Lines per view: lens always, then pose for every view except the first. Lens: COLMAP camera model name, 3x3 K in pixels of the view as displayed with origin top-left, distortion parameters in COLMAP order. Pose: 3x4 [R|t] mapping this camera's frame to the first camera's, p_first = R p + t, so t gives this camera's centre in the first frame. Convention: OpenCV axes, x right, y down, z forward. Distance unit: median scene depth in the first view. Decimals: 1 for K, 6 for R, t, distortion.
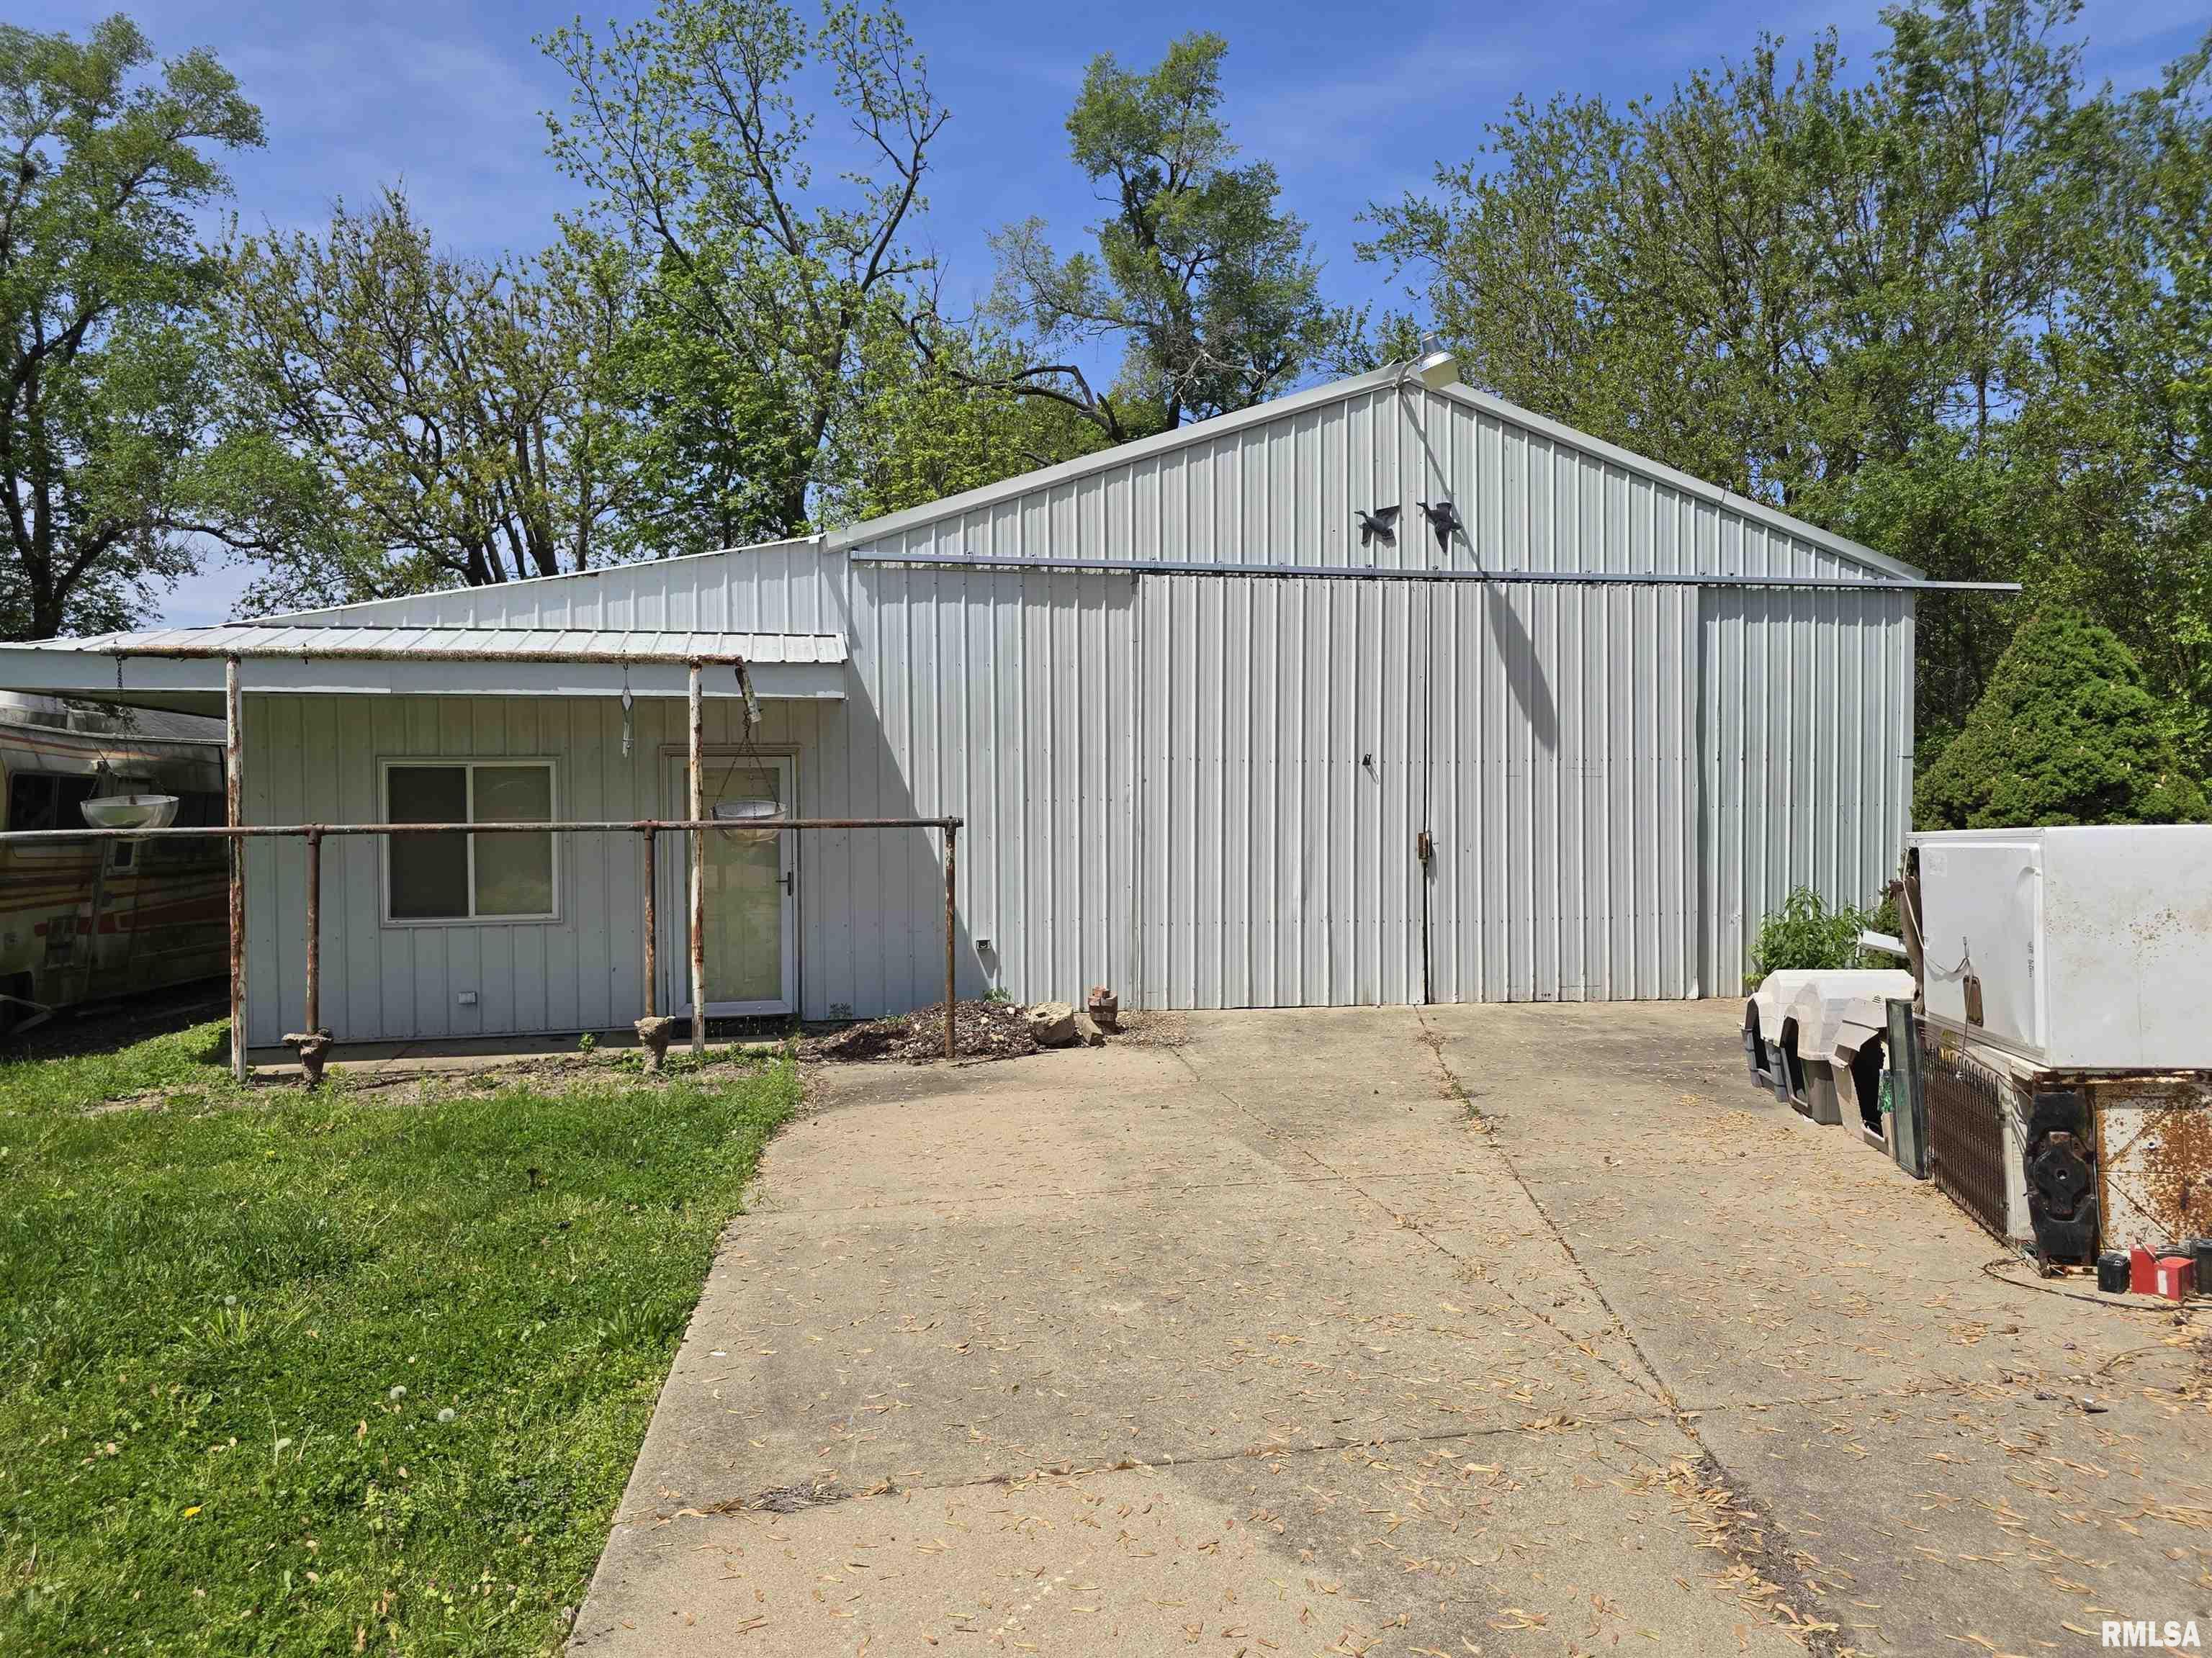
lens RADIAL K [[1456.9, 0, 1106.0], [0, 1456.9, 829.0], [0, 0, 1]] dist [0.002658, 0.000679]
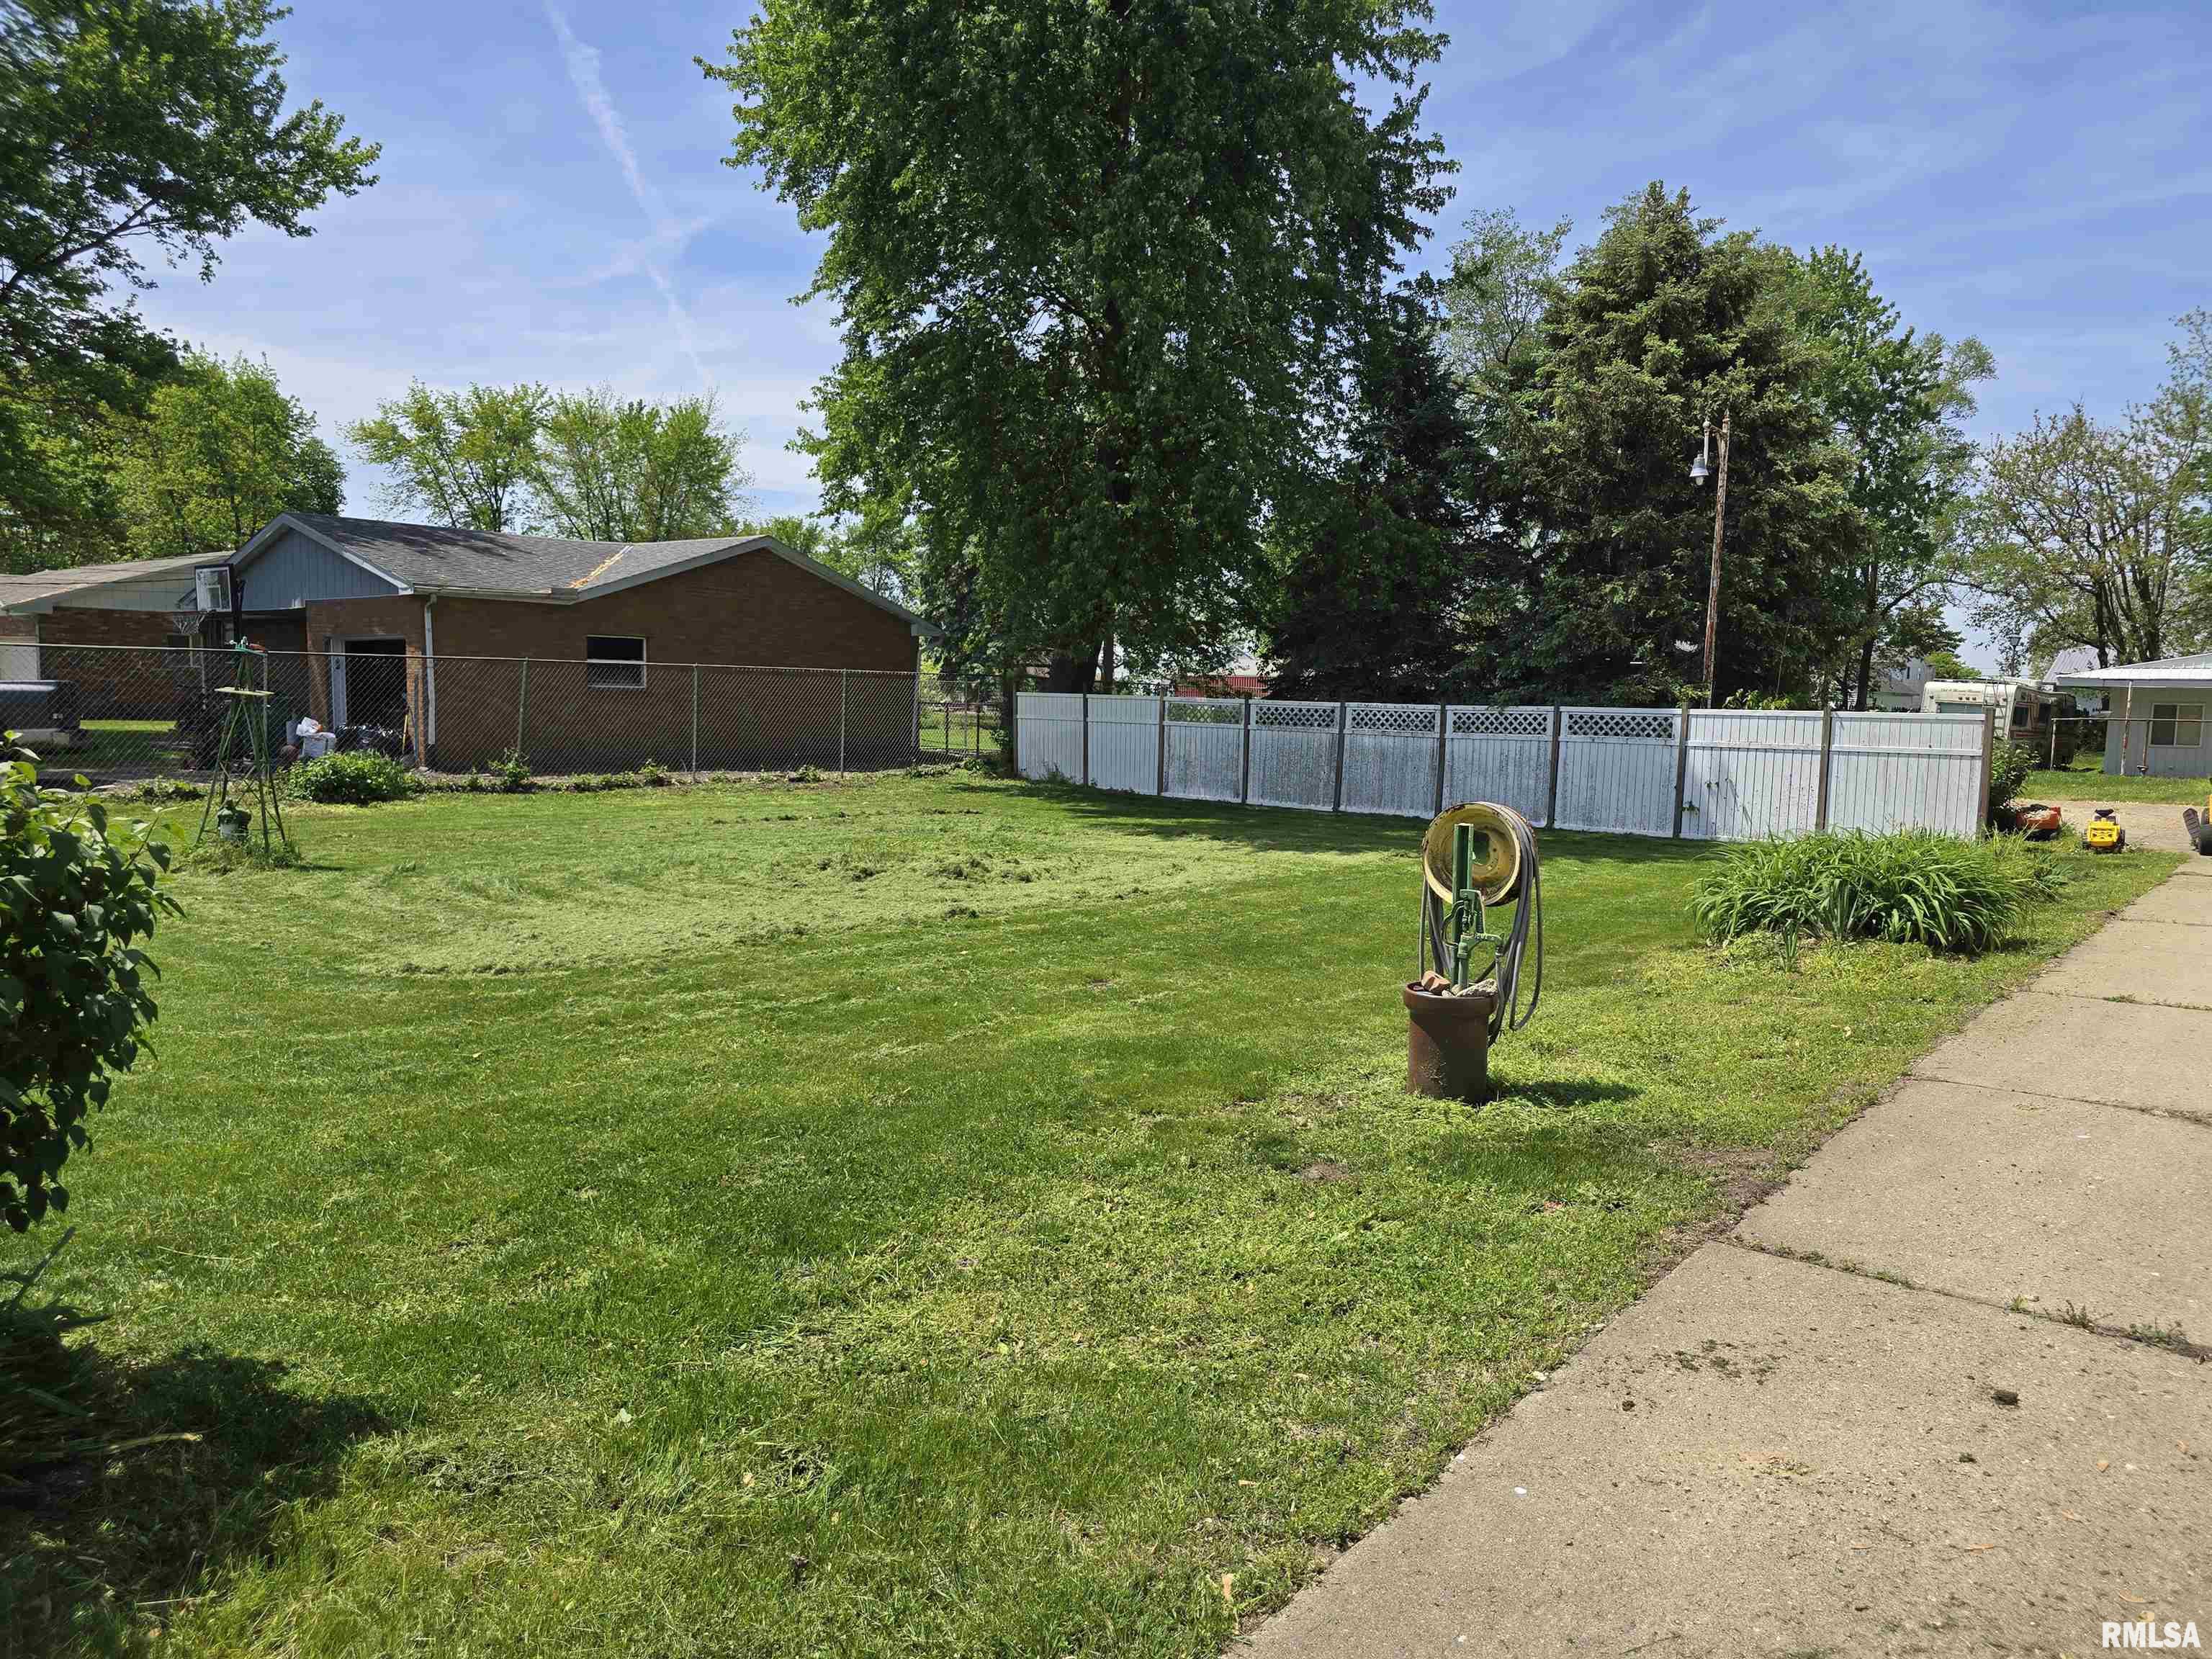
lens RADIAL K [[1553.1, 0, 1106.0], [0, 1553.1, 829.5], [0, 0, 1]] dist [0.001248, -0.000710]
pose [[0.614279, 0.085328, -0.784462, 0.444501], [-0.038144, 0.996185, 0.078489, 0.024892], [0.788167, -0.018291, 0.615190, -1.457746]]
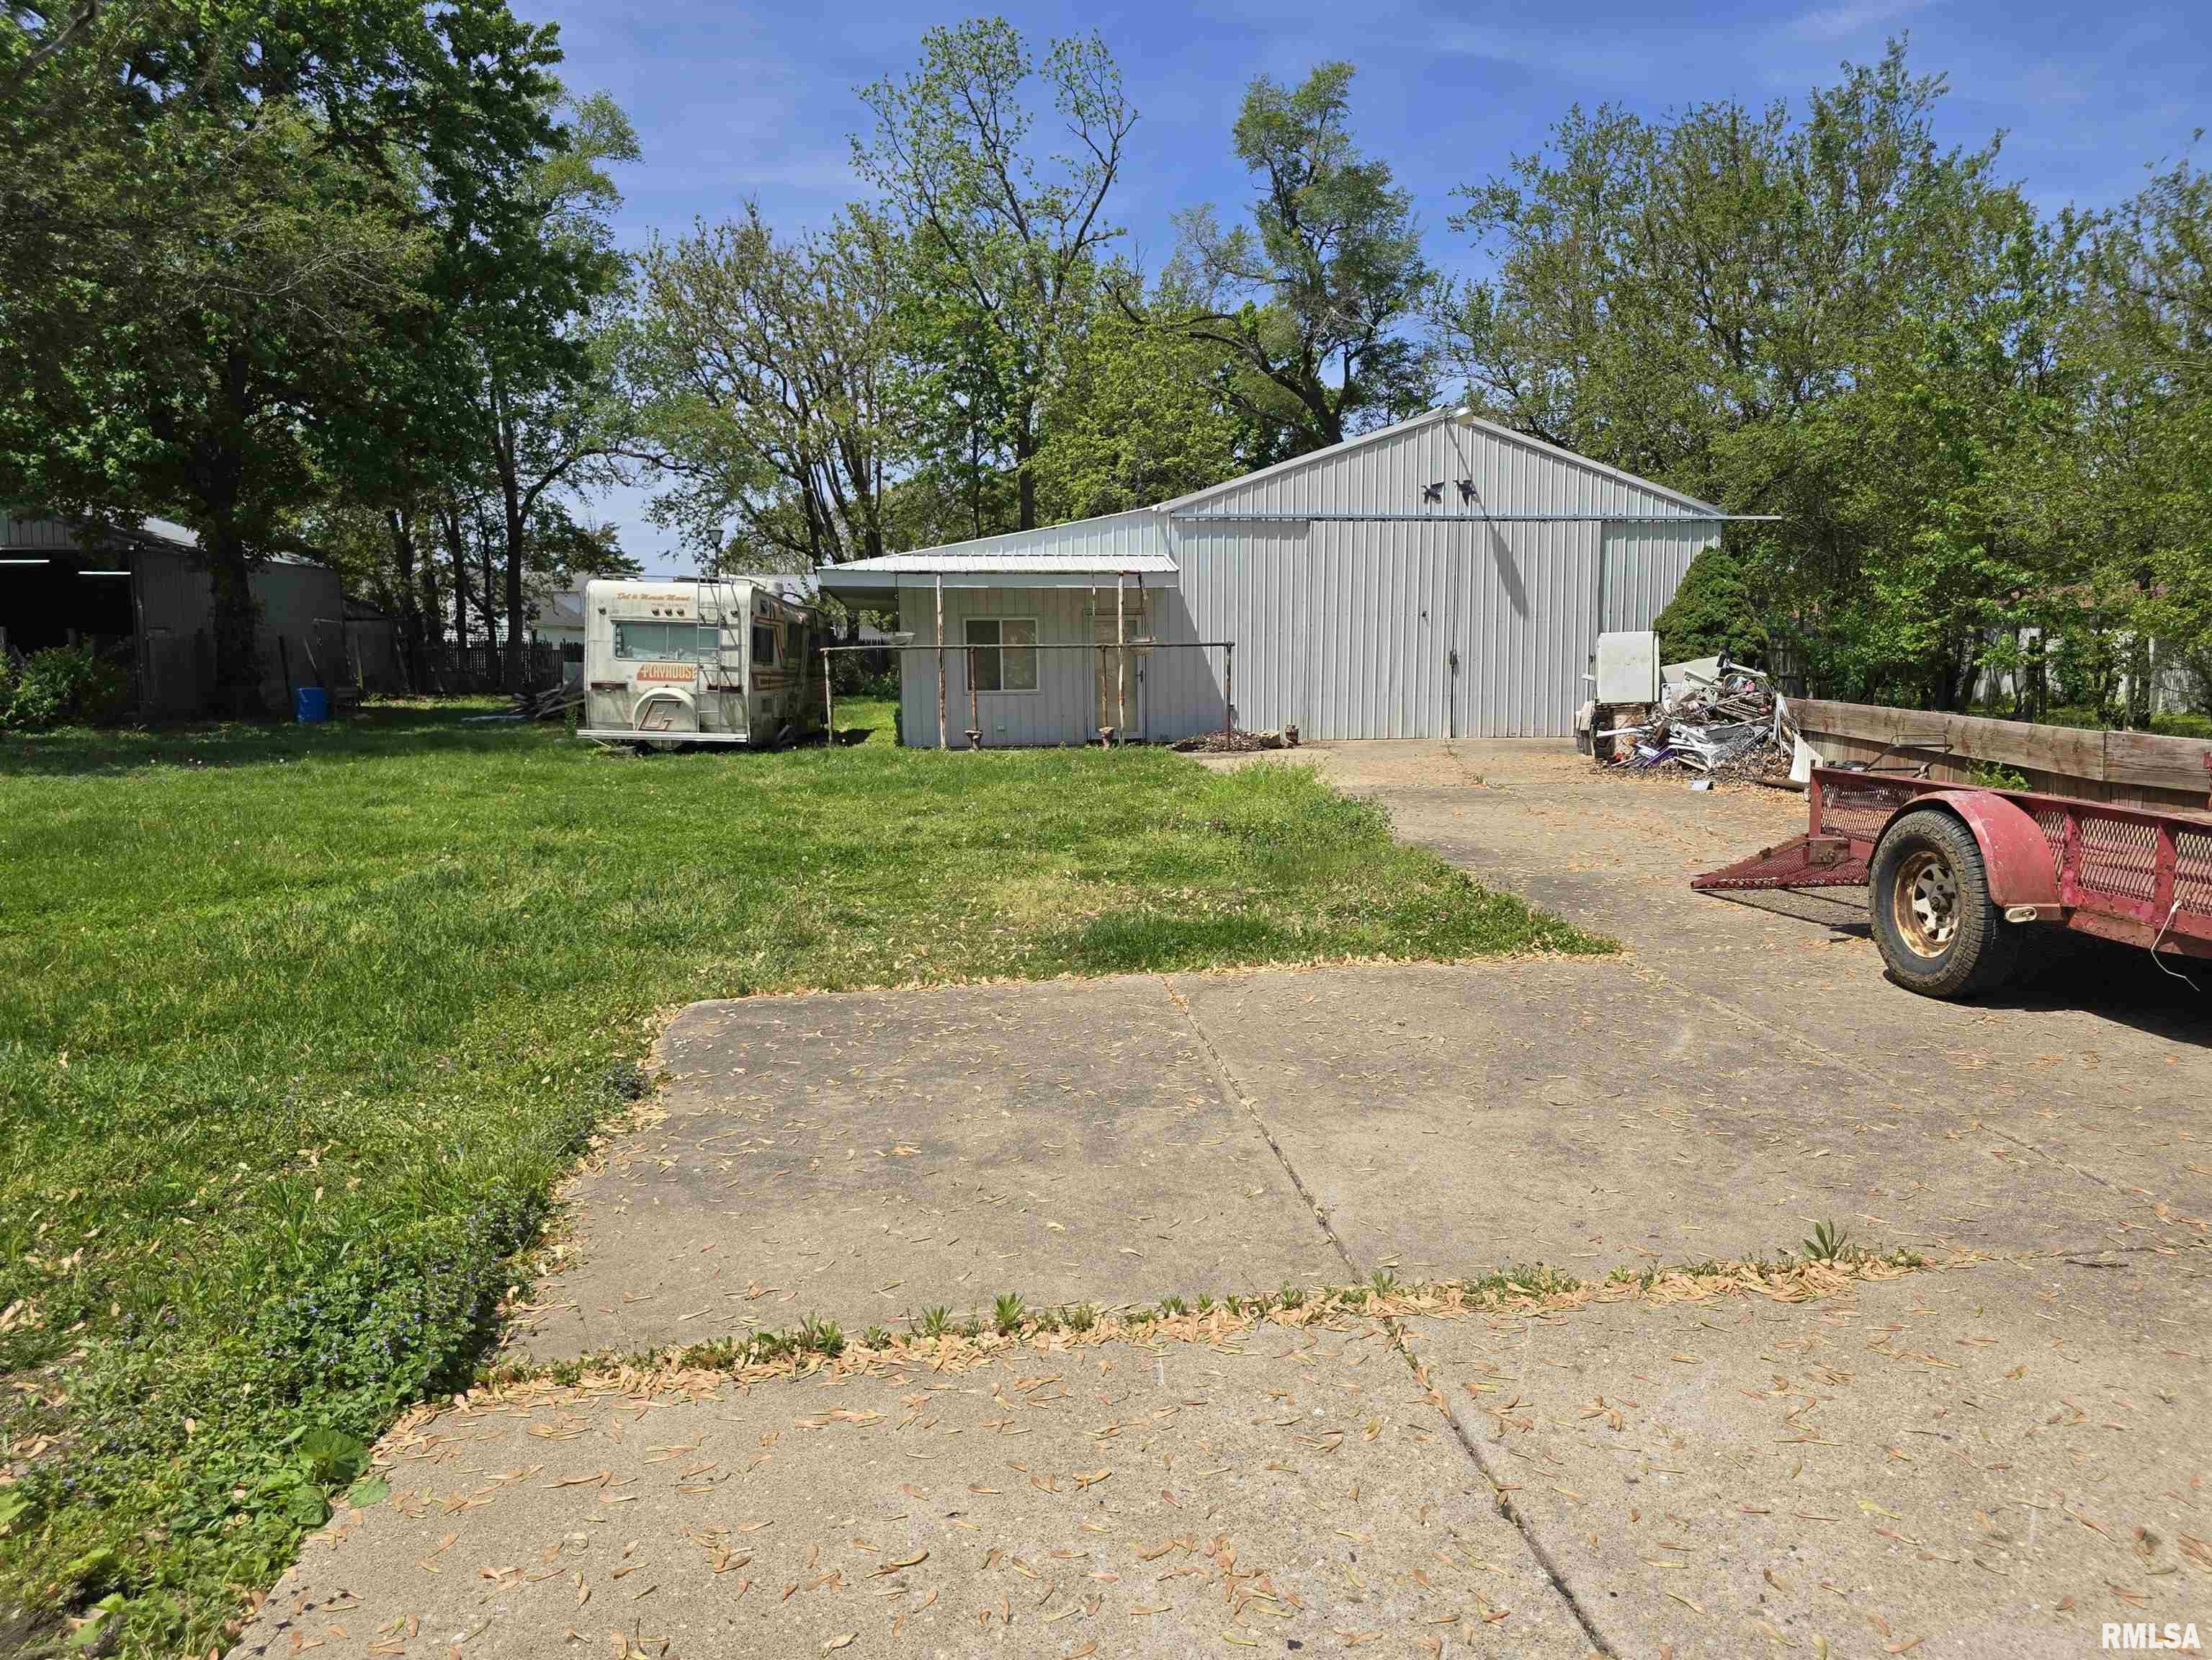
lens RADIAL K [[1353.4, 0, 1106.0], [0, 1353.4, 830.0], [0, 0, 1]] dist [0.014563, -0.000244]
pose [[0.996592, 0.007622, -0.082138, -0.038977], [0.001786, 0.993495, 0.113859, 0.013601], [0.082472, -0.113617, 0.990096, -0.355082]]
